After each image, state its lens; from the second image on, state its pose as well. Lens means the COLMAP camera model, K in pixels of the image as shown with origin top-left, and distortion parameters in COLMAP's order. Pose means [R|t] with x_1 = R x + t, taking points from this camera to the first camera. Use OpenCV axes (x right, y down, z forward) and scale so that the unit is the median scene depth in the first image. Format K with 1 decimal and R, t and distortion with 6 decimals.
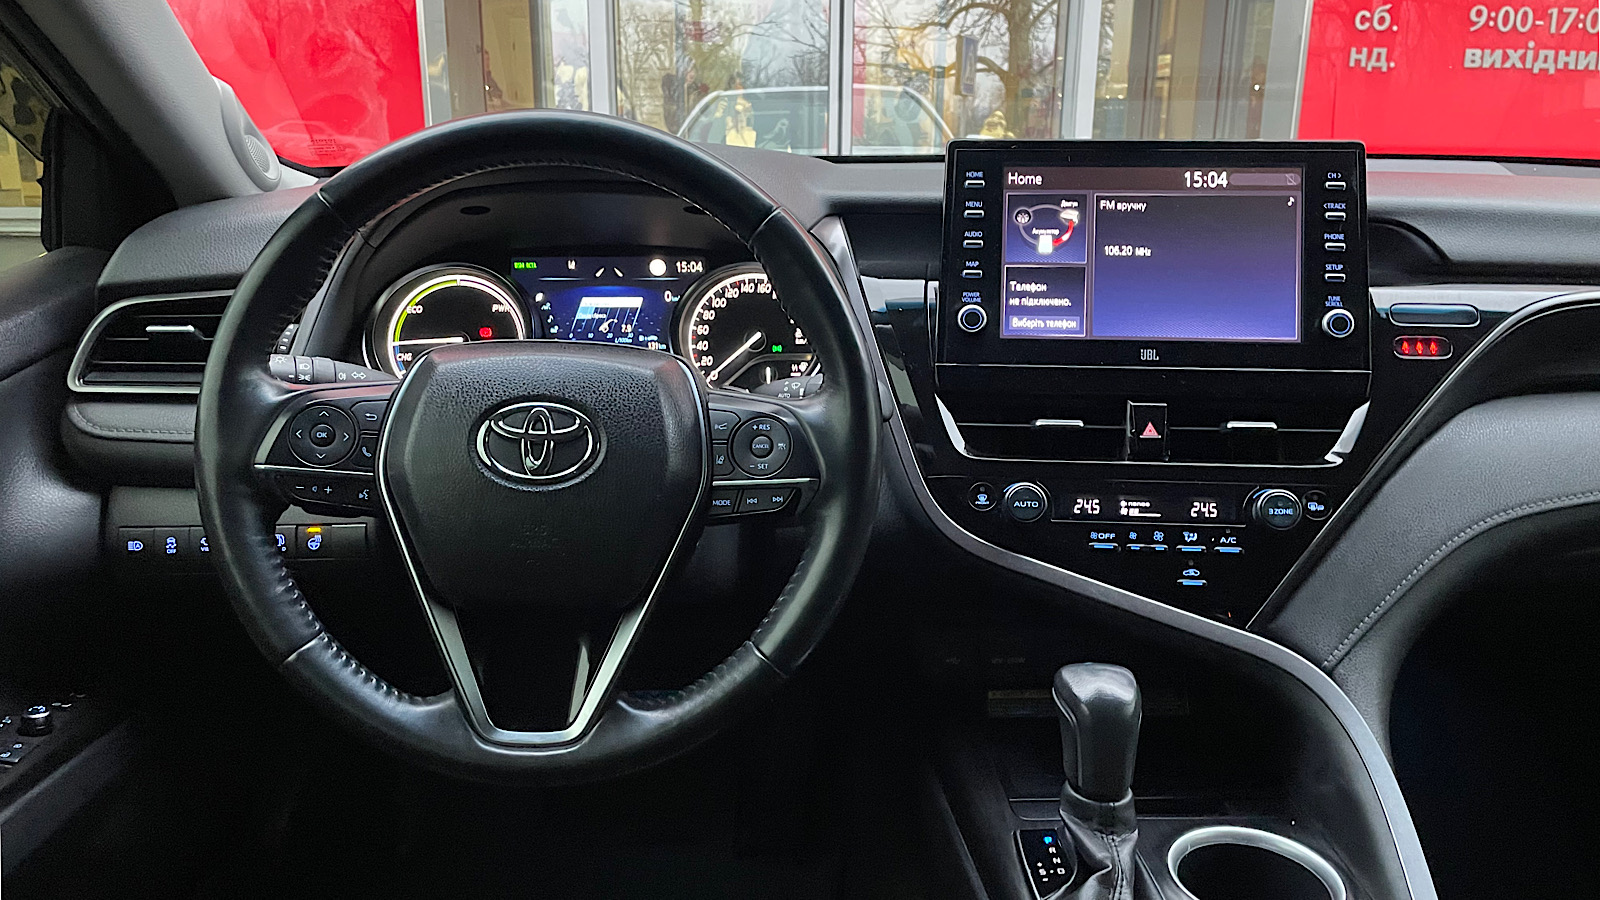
lens RADIAL K [[1101.9, 0, 791.2], [0, 1101.9, 479.5], [0, 0, 1]] dist [0.101909, -0.120289]
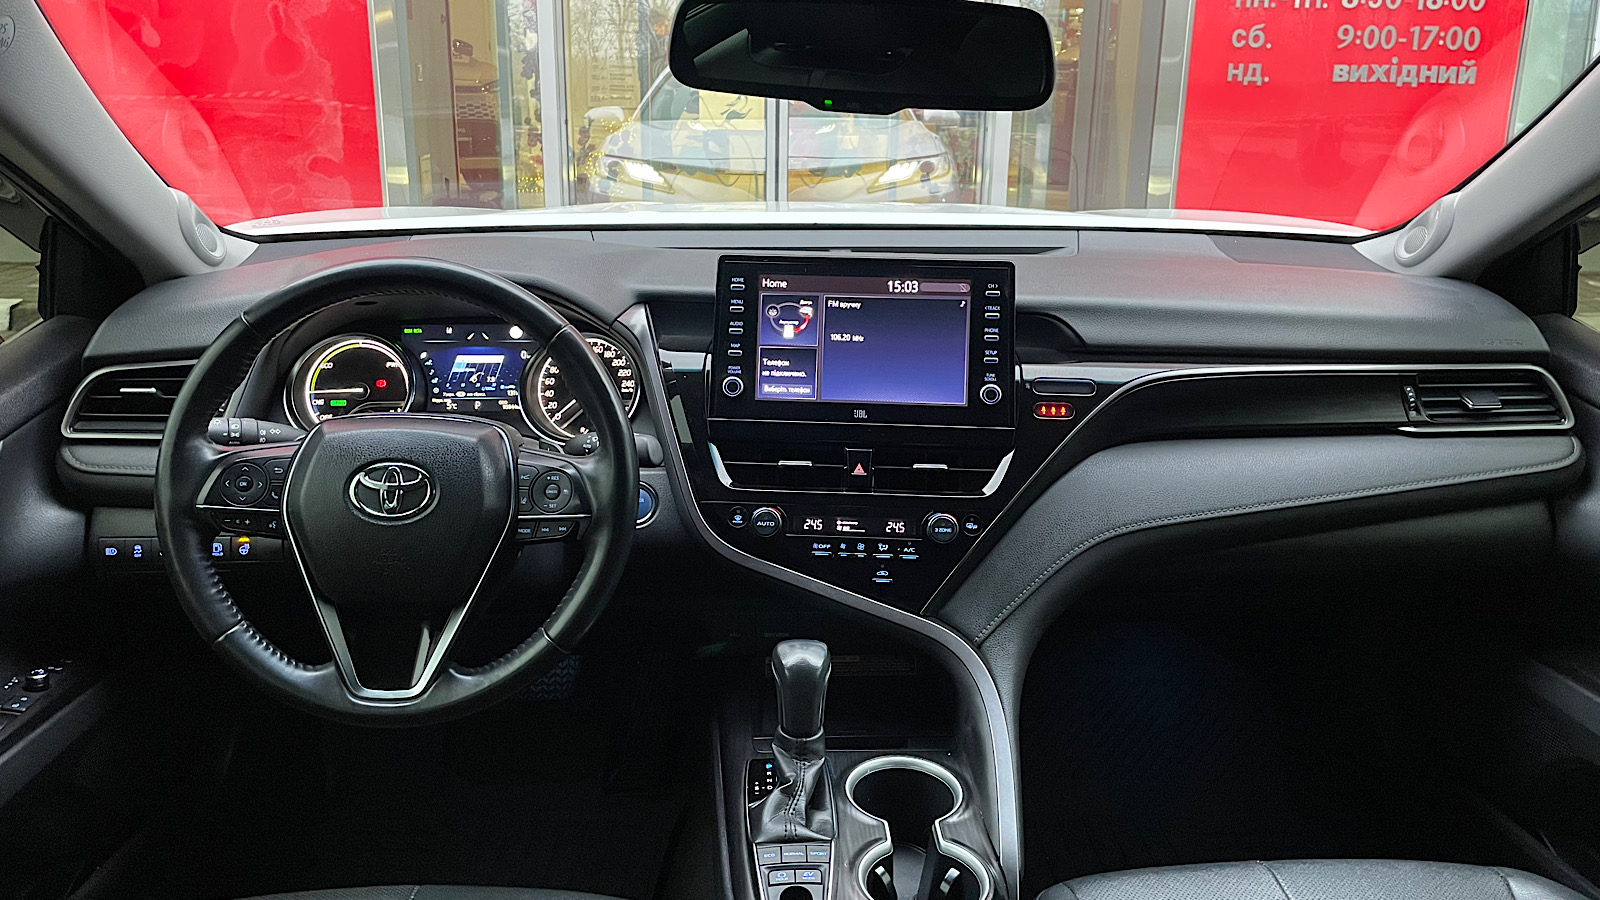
lens RADIAL K [[1149.7, 0, 802.1], [0, 1149.7, 427.8], [0, 0, 1]] dist [0.086221, -0.098556]
pose [[0.999894, 0.004916, 0.013704, 0.225645], [-0.004934, 0.999987, 0.001299, -0.094675], [-0.013697, -0.001366, 0.999905, -0.415182]]
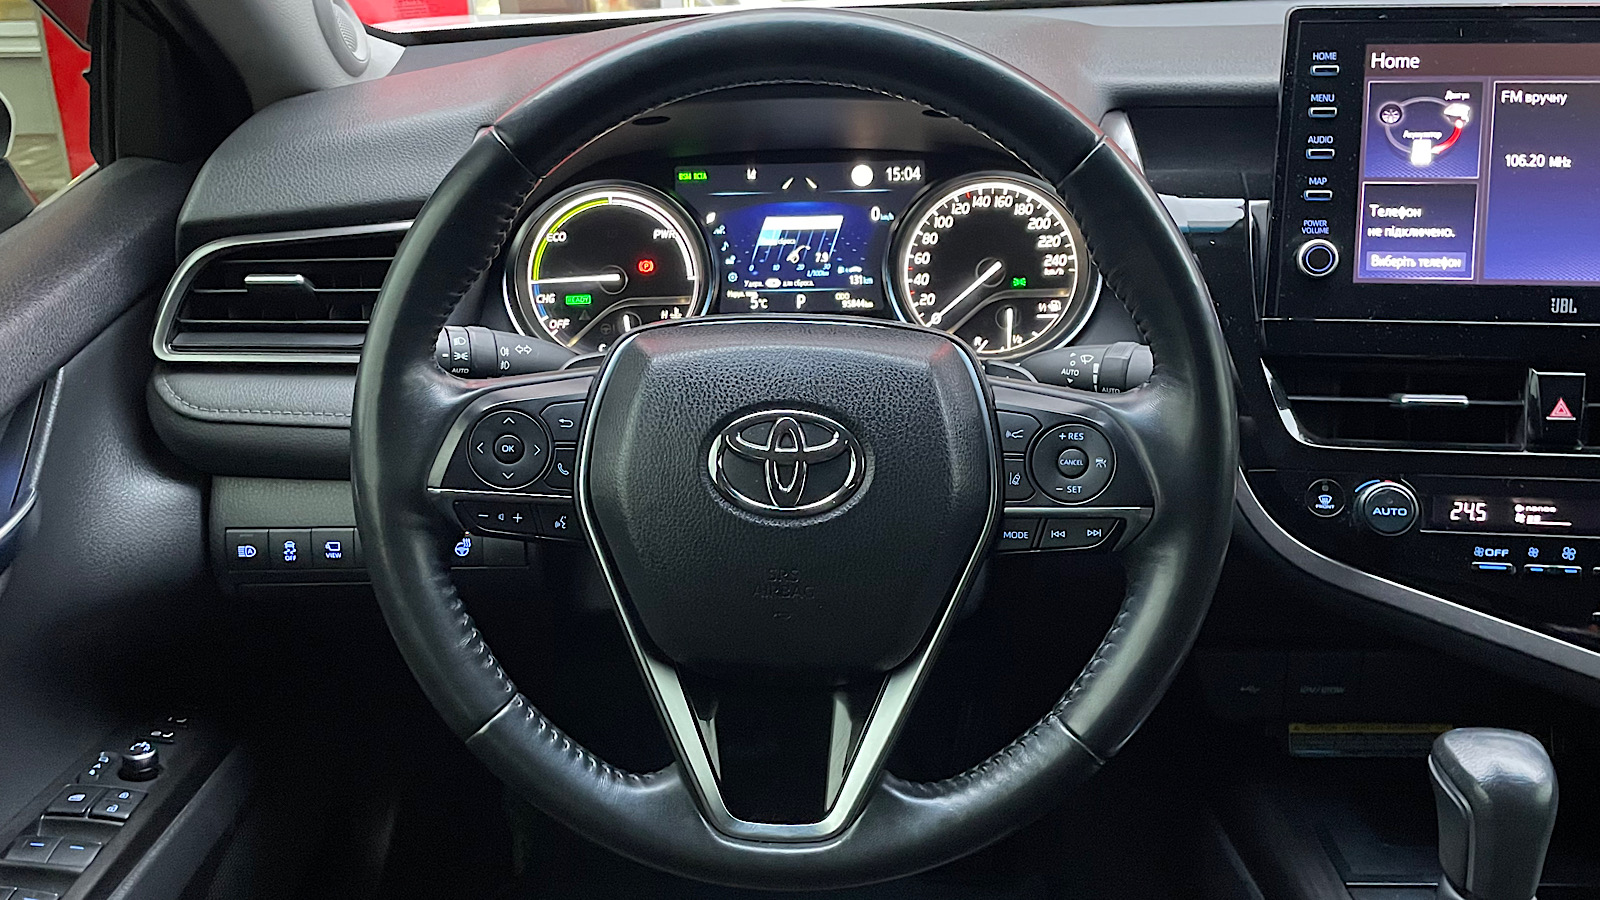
lens RADIAL K [[1327.5, 0, 776.1], [0, 1327.5, 478.0], [0, 0, 1]] dist [0.105819, -0.129520]
pose [[0.998123, 0.002691, -0.061189, -0.140539], [0.004147, 0.993772, 0.111354, -0.098919], [0.061108, -0.111398, 0.991895, 0.064349]]
